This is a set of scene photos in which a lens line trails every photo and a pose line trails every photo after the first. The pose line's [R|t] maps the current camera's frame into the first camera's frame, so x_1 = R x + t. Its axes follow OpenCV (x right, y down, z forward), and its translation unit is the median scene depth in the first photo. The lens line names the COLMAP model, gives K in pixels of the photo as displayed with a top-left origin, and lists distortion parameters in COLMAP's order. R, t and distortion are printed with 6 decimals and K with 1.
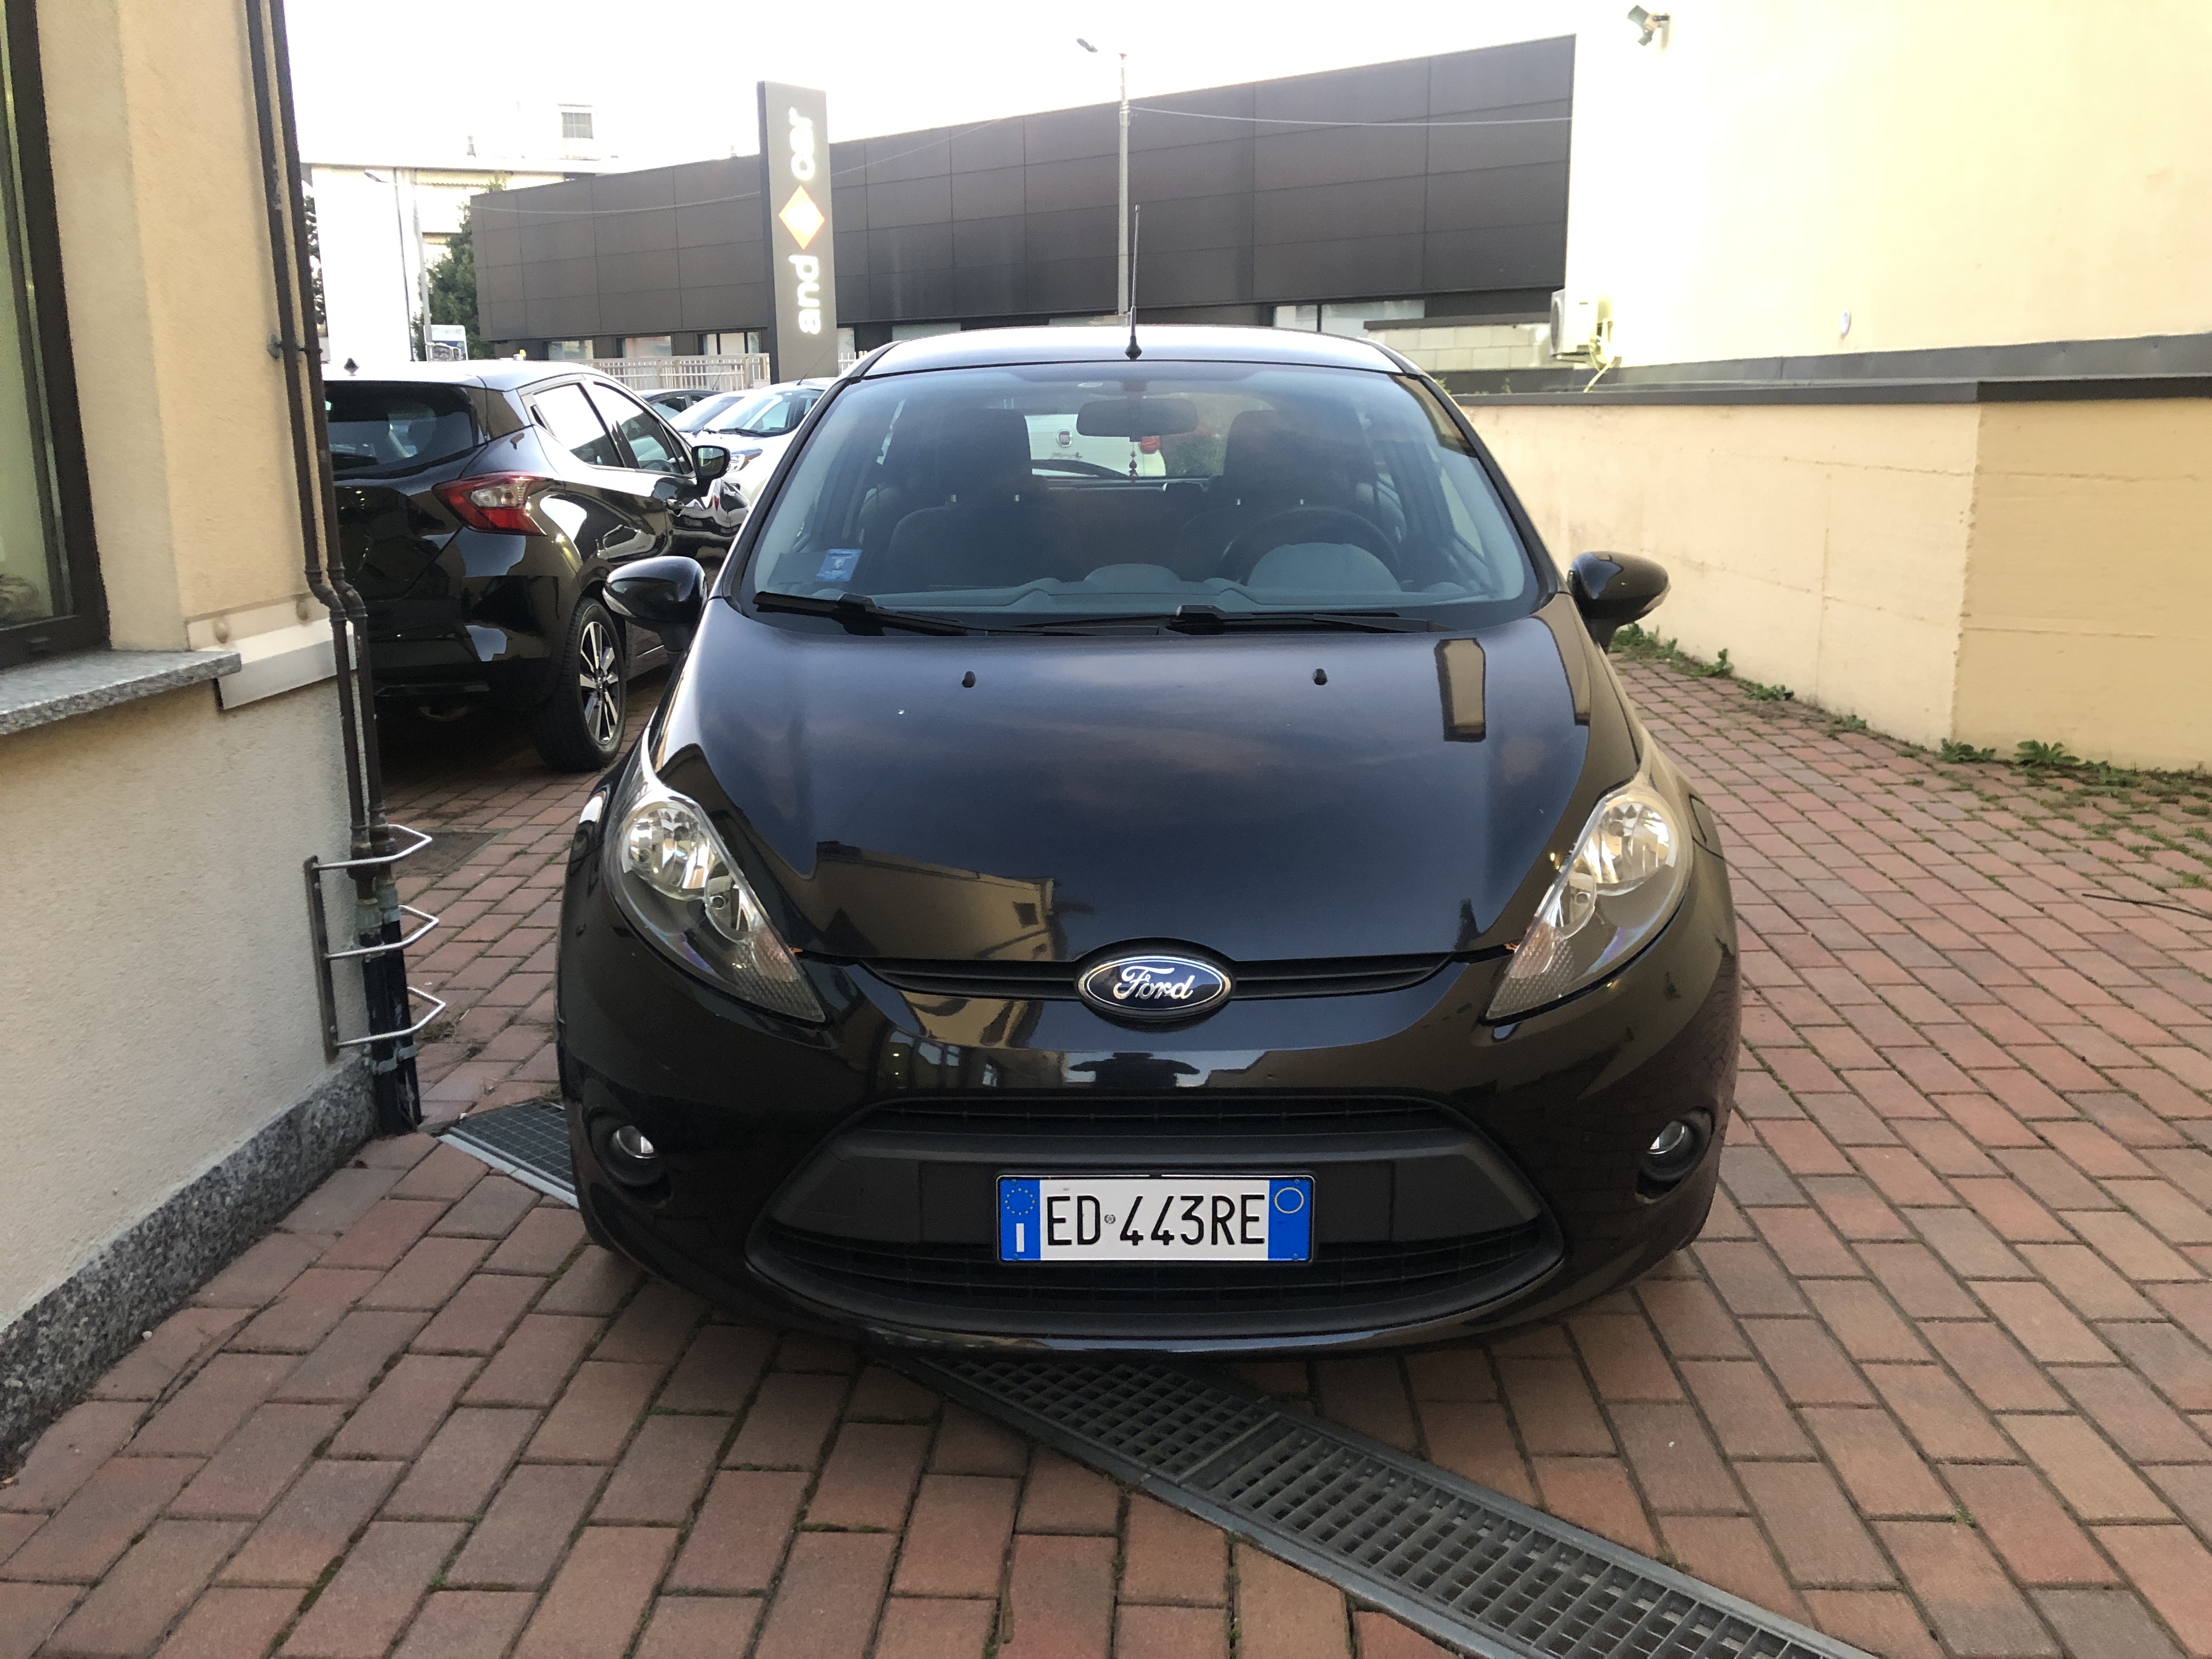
lens RADIAL K [[1805.6, 0, 1106.0], [0, 1805.6, 829.5], [0, 0, 1]] dist [0.019211, -0.005184]
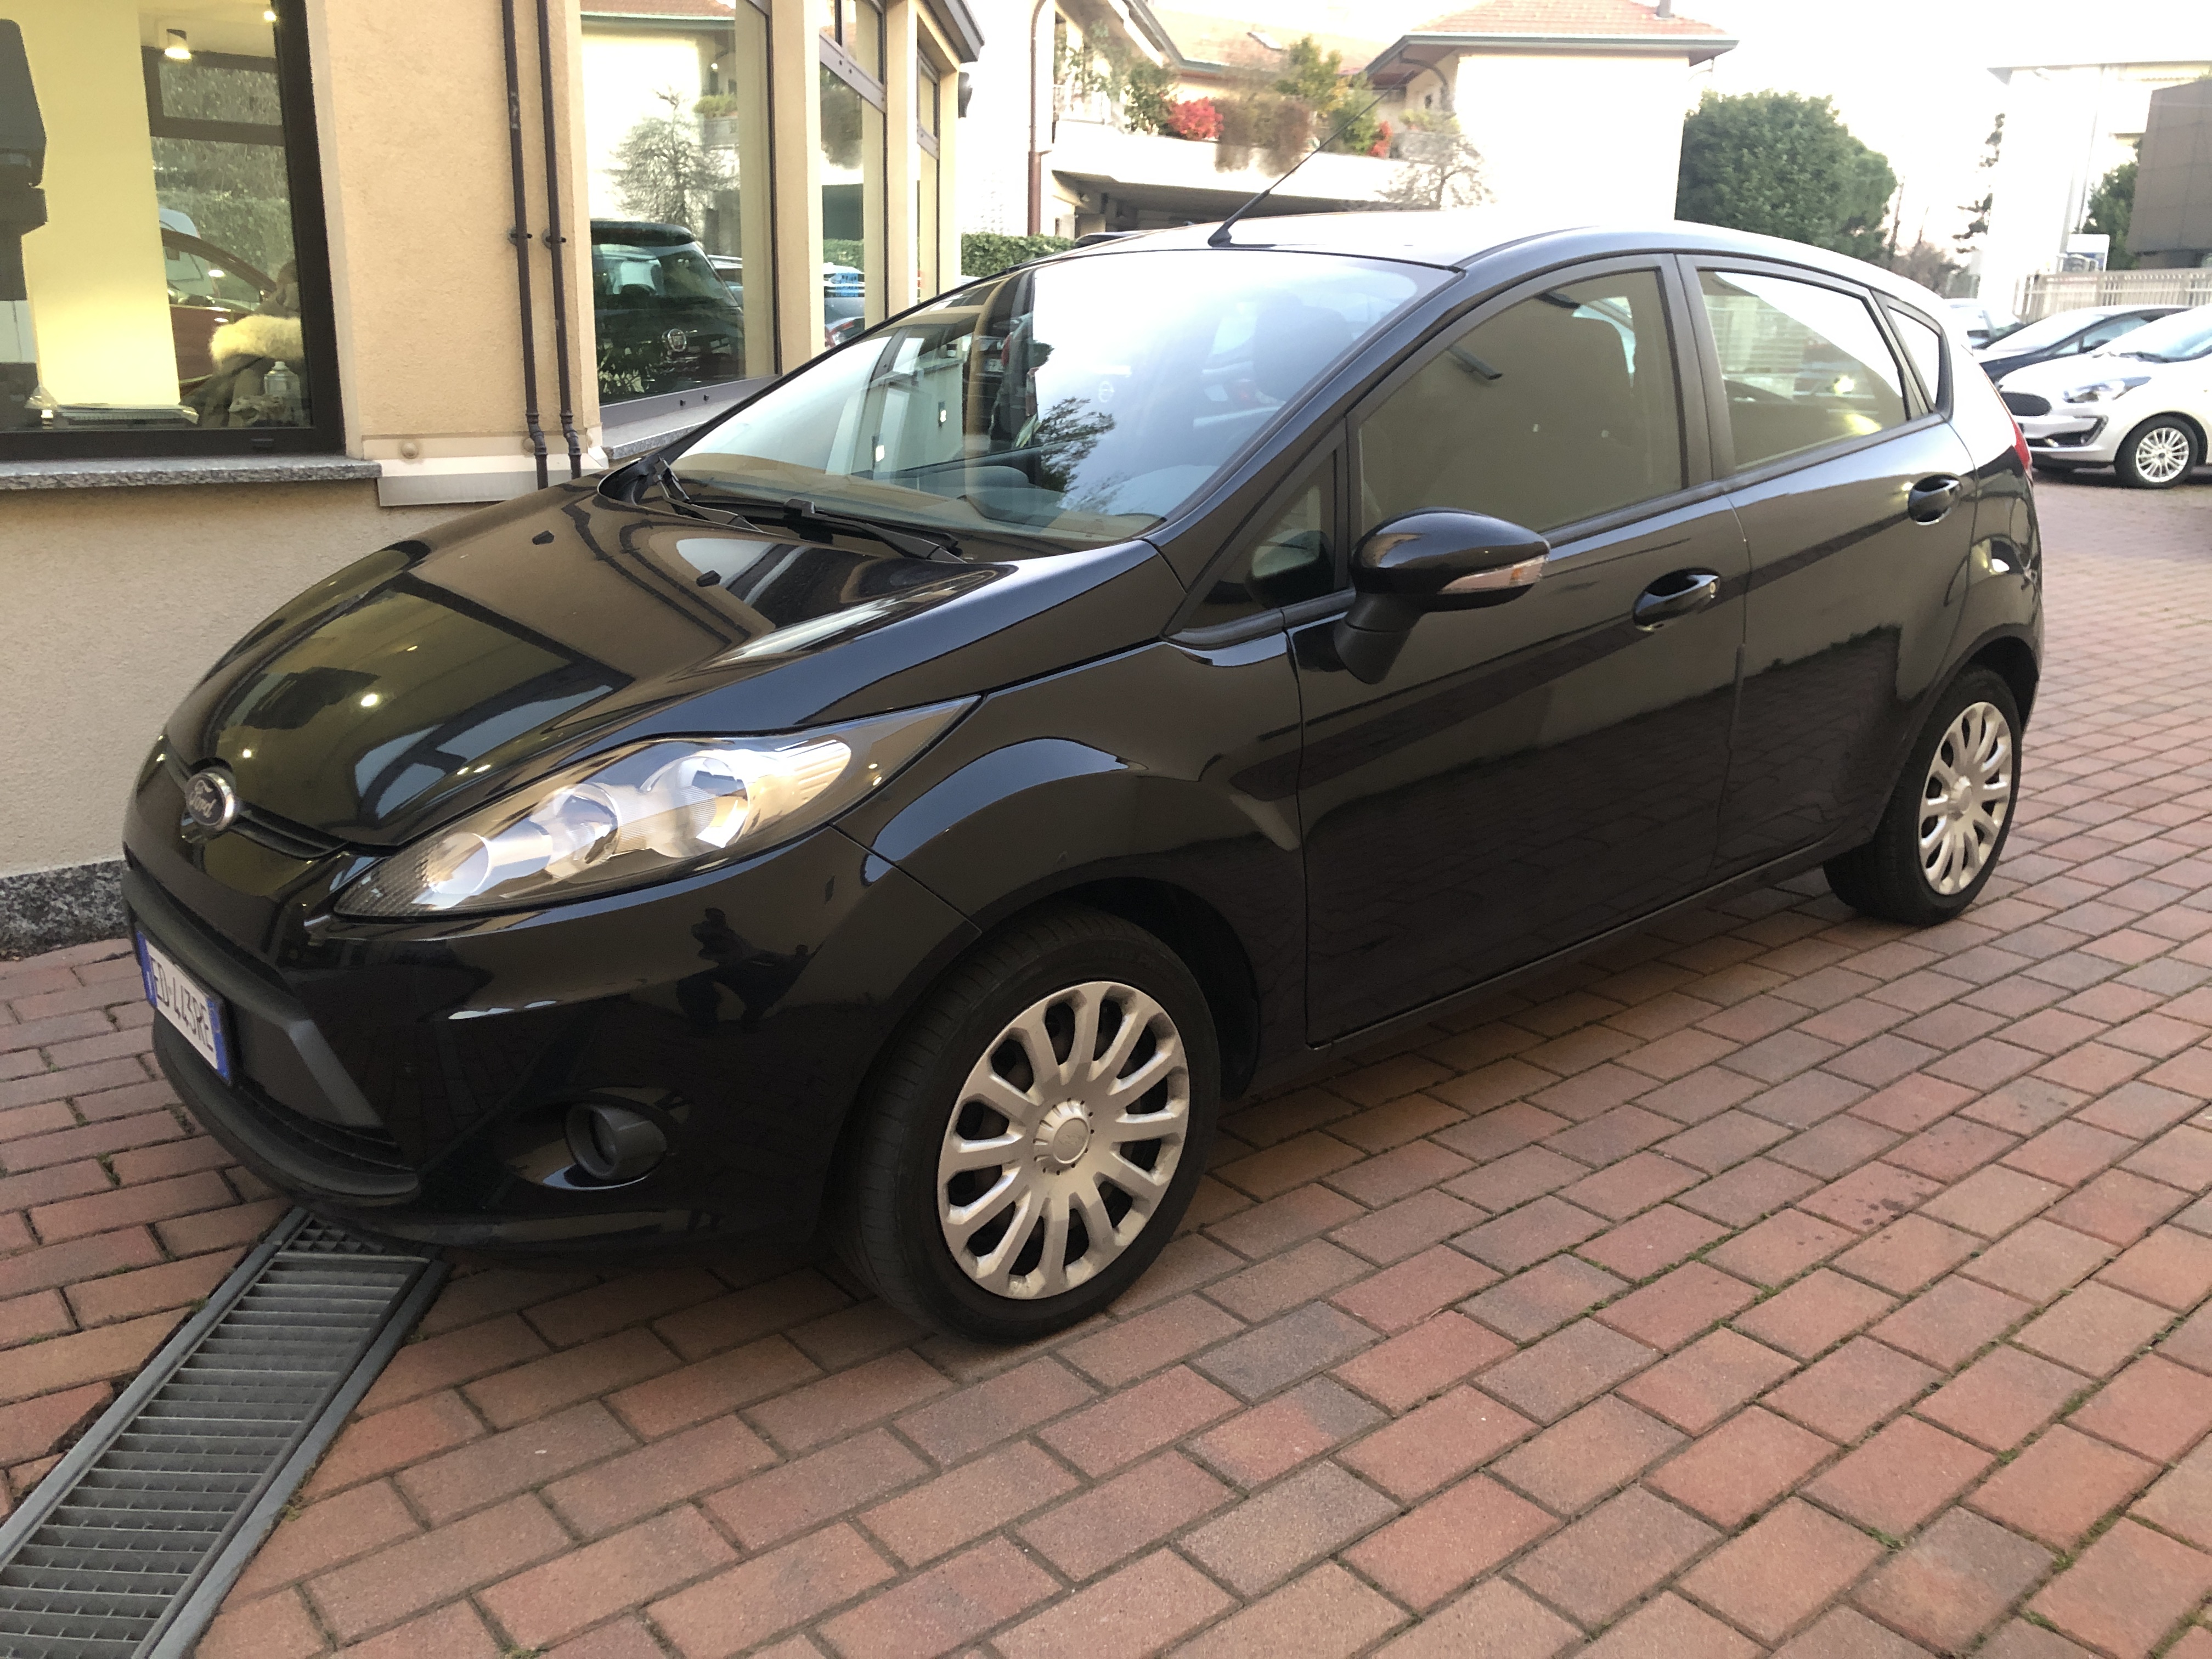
lens RADIAL K [[1805.6, 0, 1106.0], [0, 1805.6, 829.5], [0, 0, 1]] dist [0.019211, -0.005184]
pose [[0.659821, 0.228957, -0.715692, 0.987201], [-0.197705, 0.971788, 0.128613, -0.123413], [0.724948, 0.056634, 0.686471, 0.521161]]
